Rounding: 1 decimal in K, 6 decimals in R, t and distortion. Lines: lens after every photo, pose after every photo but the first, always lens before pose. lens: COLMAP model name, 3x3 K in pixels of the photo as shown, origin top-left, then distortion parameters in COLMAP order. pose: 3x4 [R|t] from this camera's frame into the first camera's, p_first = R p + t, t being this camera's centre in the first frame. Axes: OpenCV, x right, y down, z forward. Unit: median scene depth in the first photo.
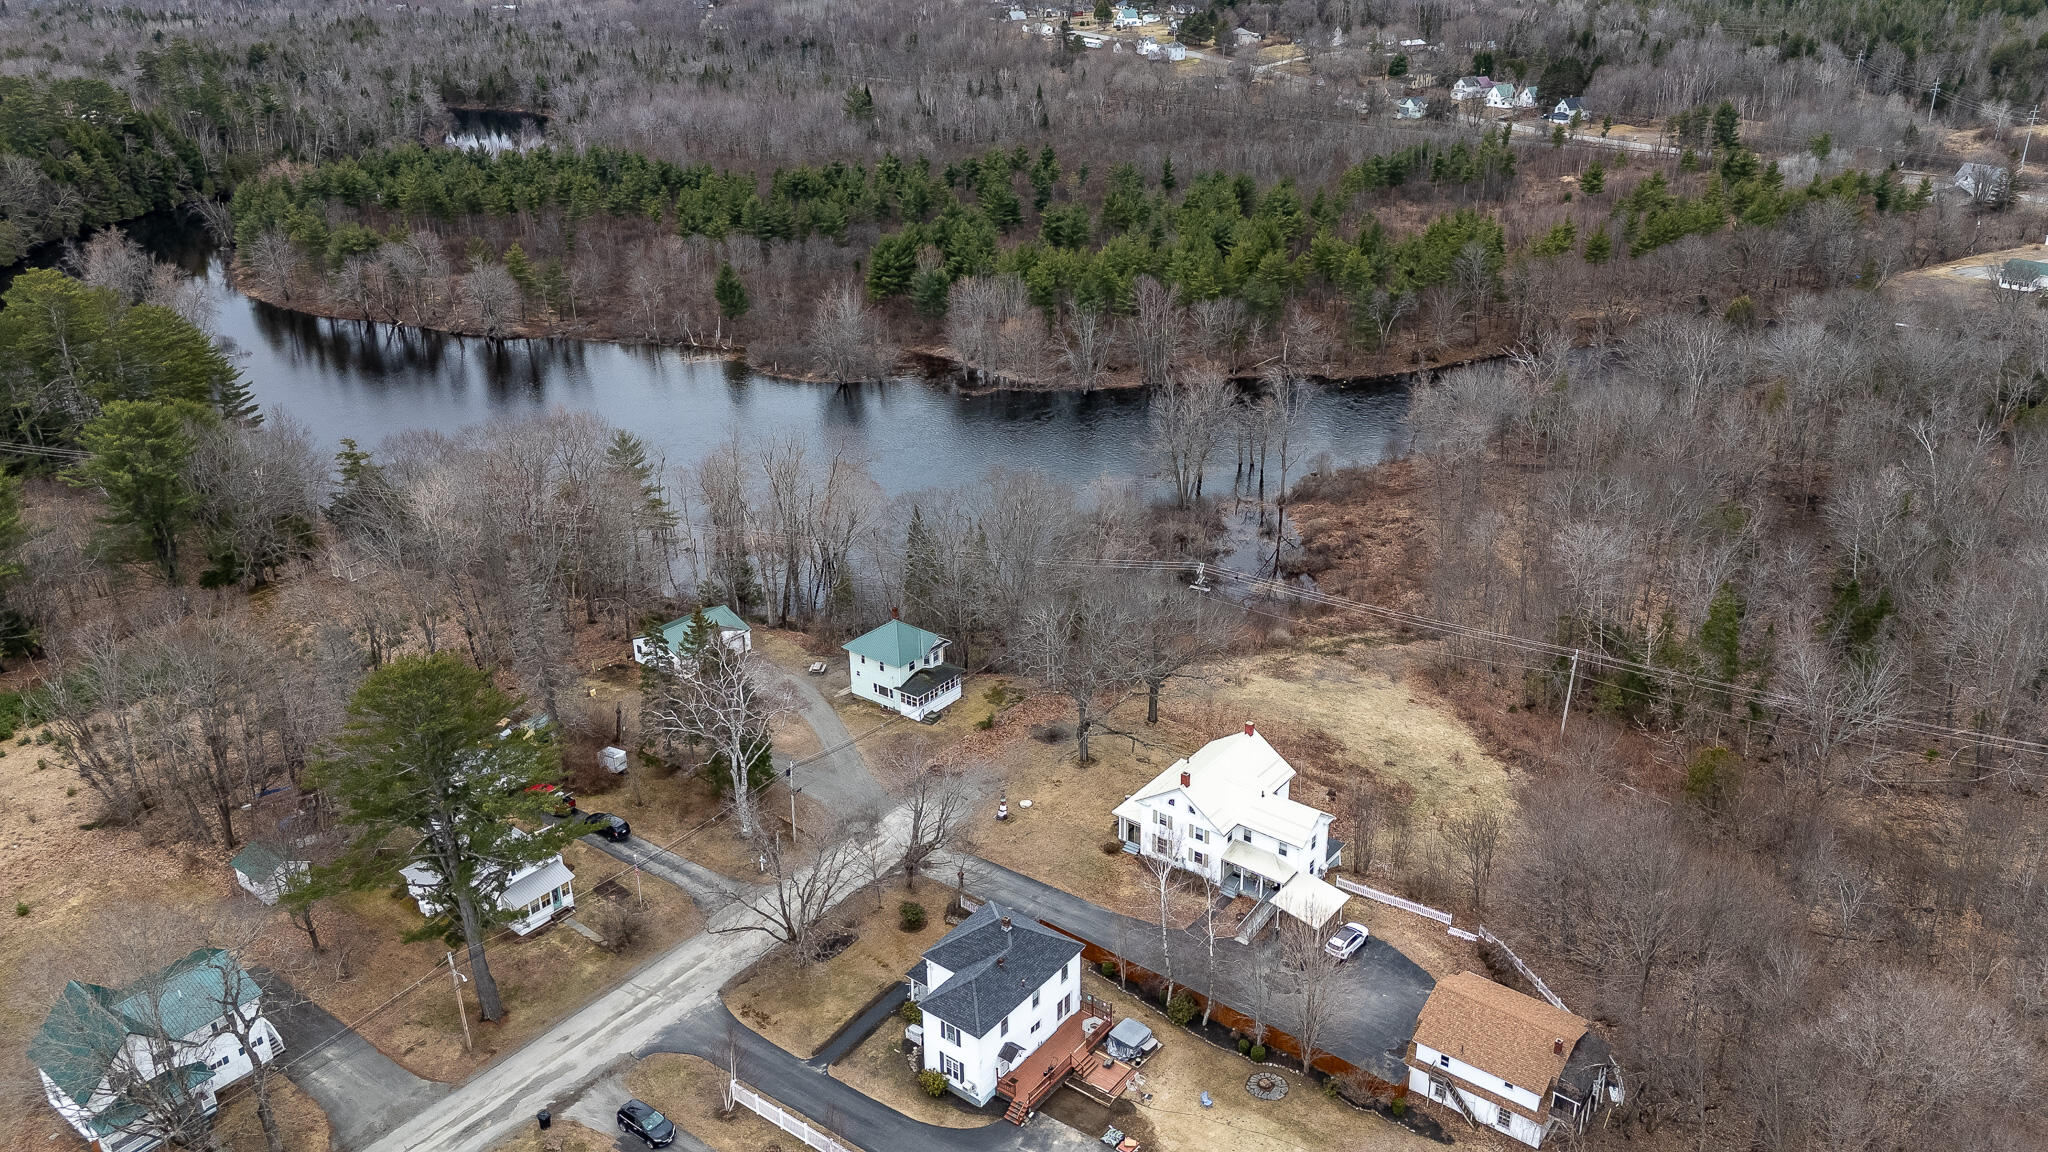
lens RADIAL K [[1505.9, 0, 1032.4], [0, 1505.9, 571.6], [0, 0, 1]] dist [0.077988, -0.067837]
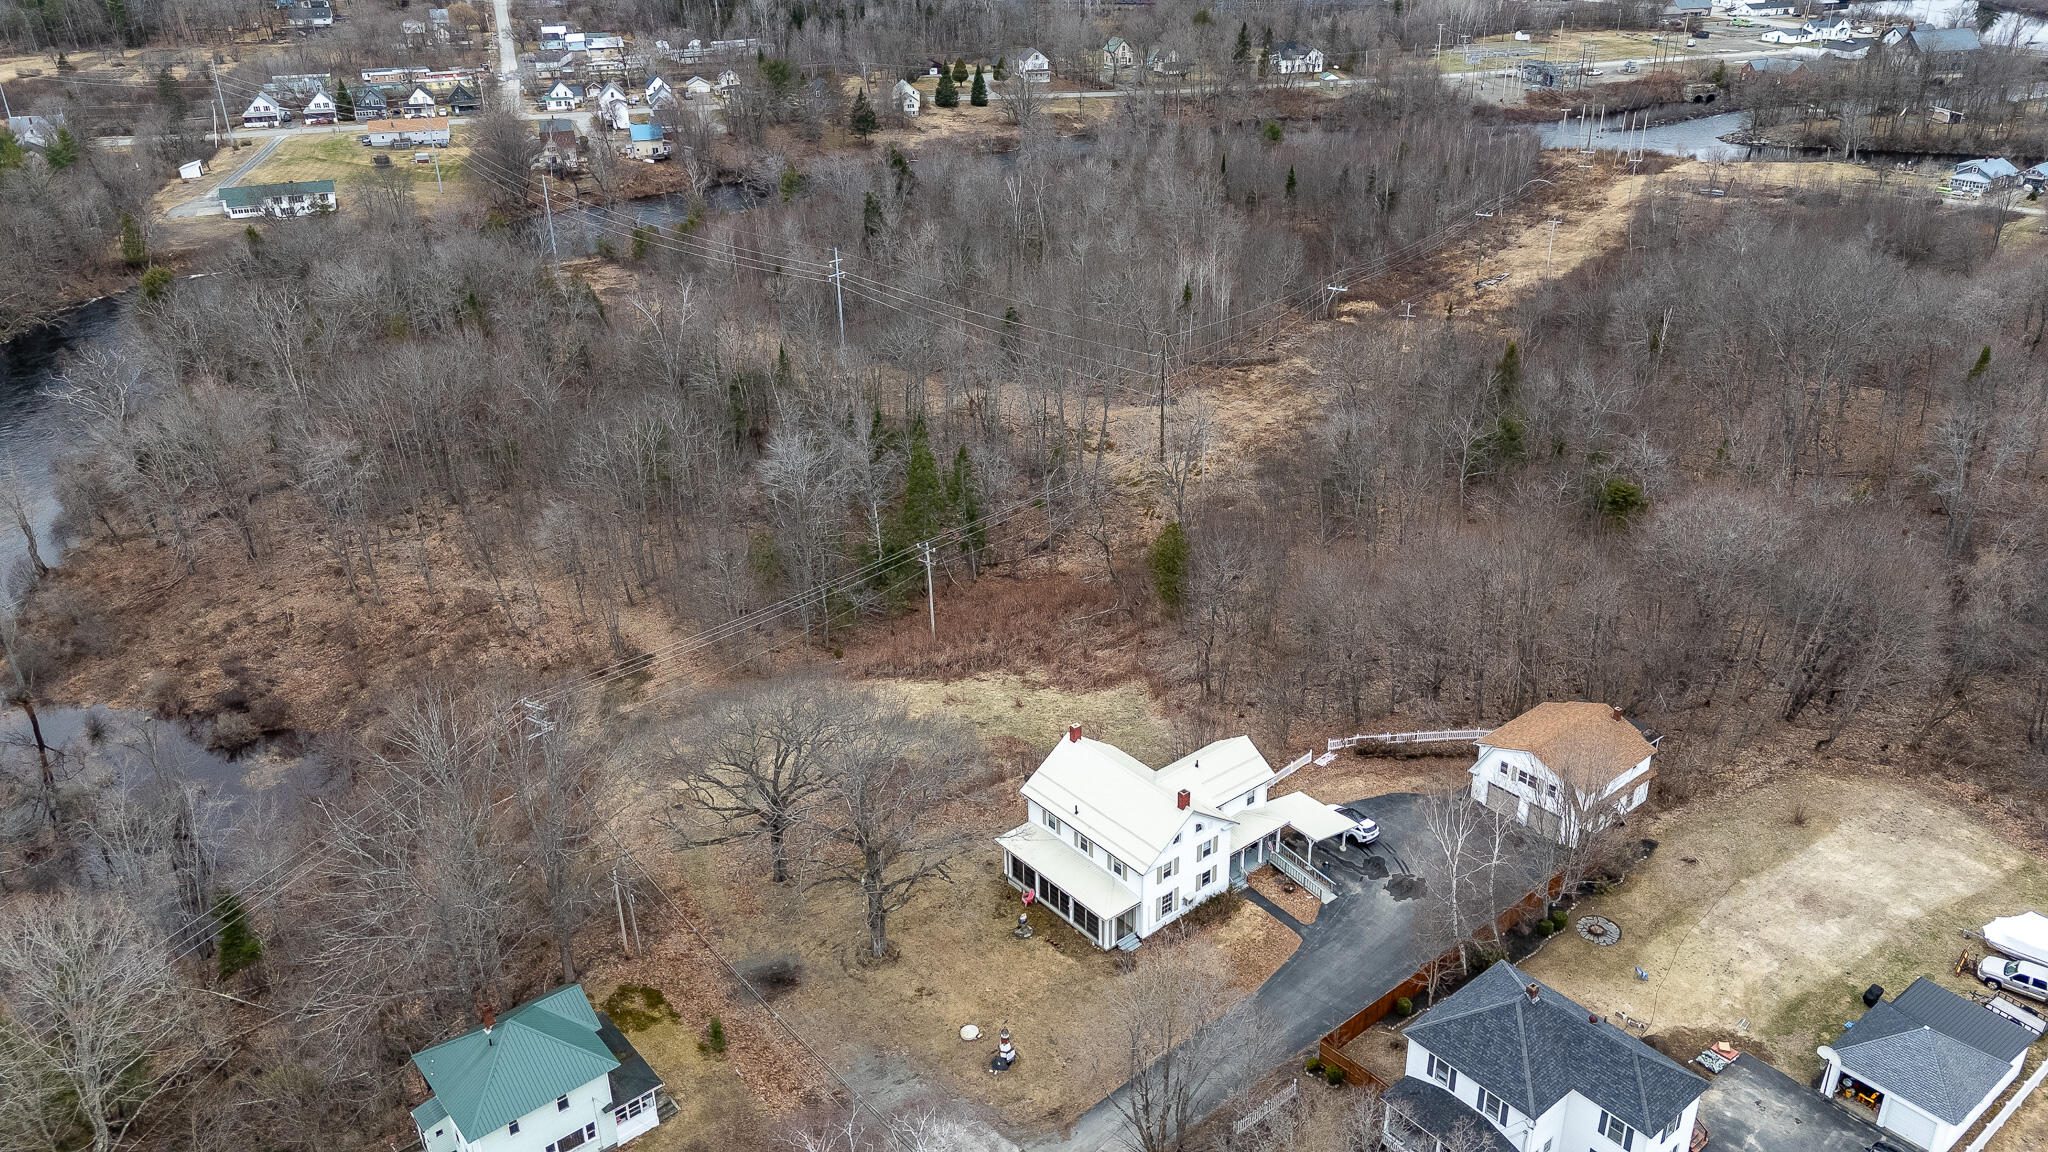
lens RADIAL K [[1499.2, 0, 1032.7], [0, 1499.2, 572.6], [0, 0, 1]] dist [0.083304, -0.084265]
pose [[0.224820, -0.413199, 0.882453, -0.206524], [0.401744, 0.864386, 0.302388, -0.085328], [-0.887726, 0.286537, 0.360331, 0.288149]]
